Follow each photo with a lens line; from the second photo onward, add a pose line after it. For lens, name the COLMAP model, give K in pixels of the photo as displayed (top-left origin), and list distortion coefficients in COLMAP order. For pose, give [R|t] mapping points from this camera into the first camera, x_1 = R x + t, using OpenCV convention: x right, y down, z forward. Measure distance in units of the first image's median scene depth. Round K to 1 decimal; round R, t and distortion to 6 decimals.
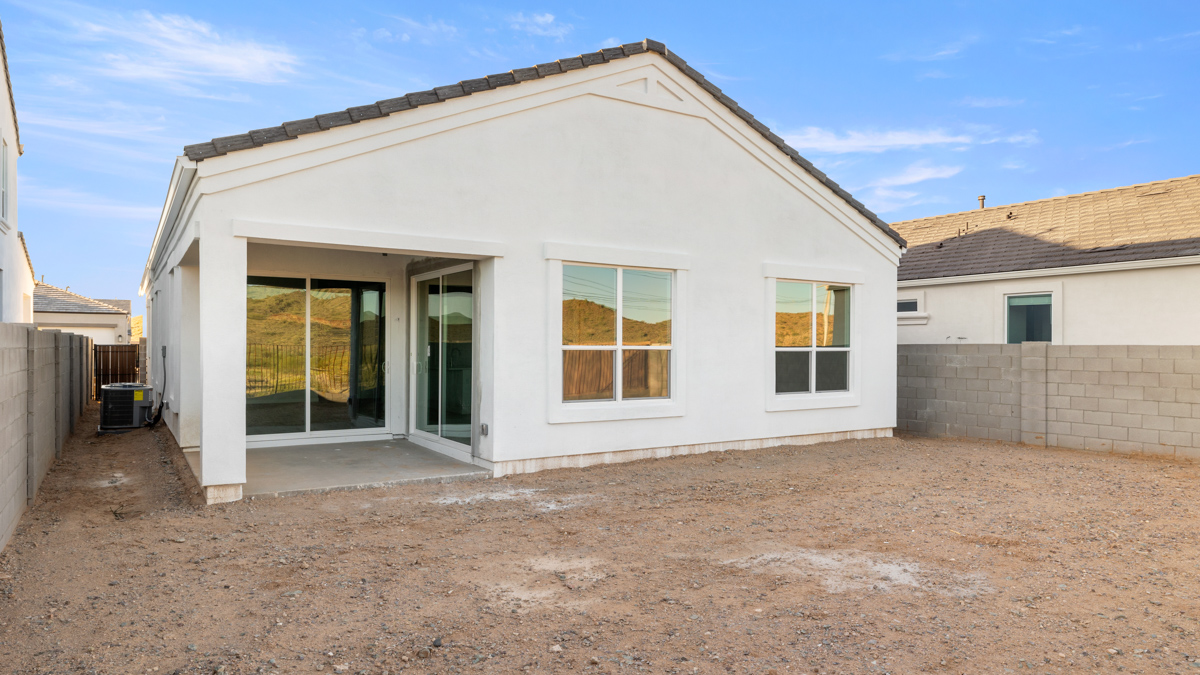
lens RADIAL K [[734.6, 0, 603.1], [0, 734.6, 344.2], [0, 0, 1]] dist [-0.002041, -0.001480]
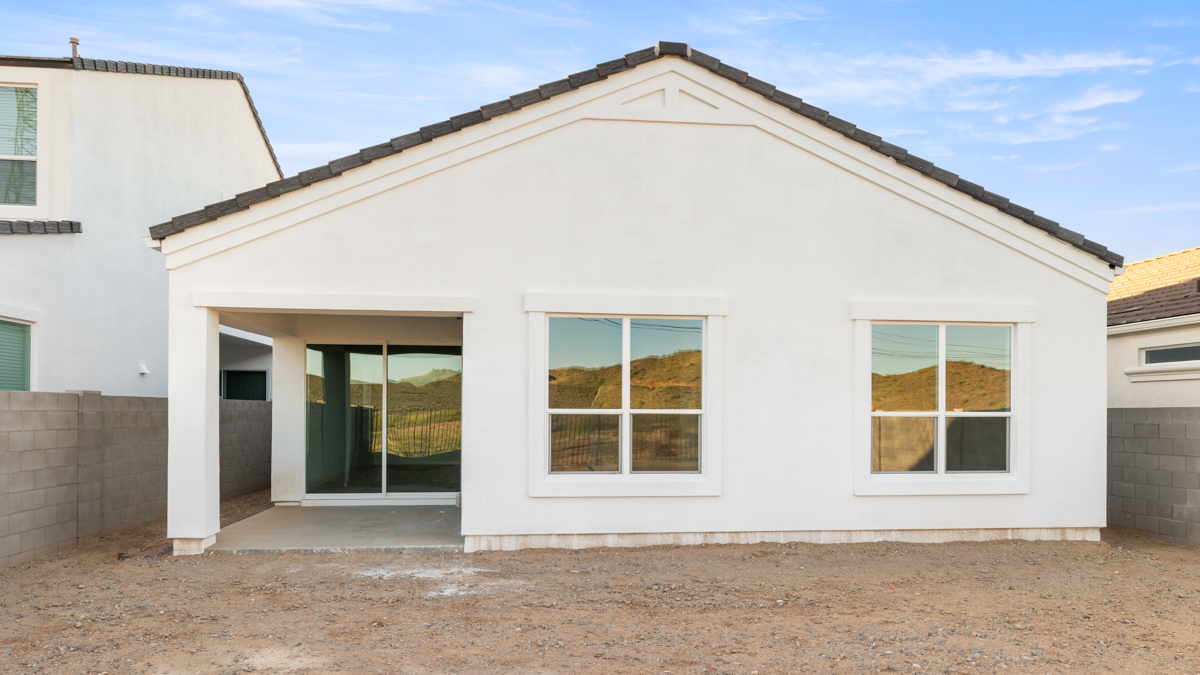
lens RADIAL K [[745.7, 0, 600.3], [0, 745.7, 406.5], [0, 0, 1]] dist [-0.001702, -0.001181]
pose [[0.896308, -0.002761, -0.443424, 0.382675], [0.000656, 0.999988, -0.004900, 0.003224], [0.443433, 0.004101, 0.896298, 0.217258]]
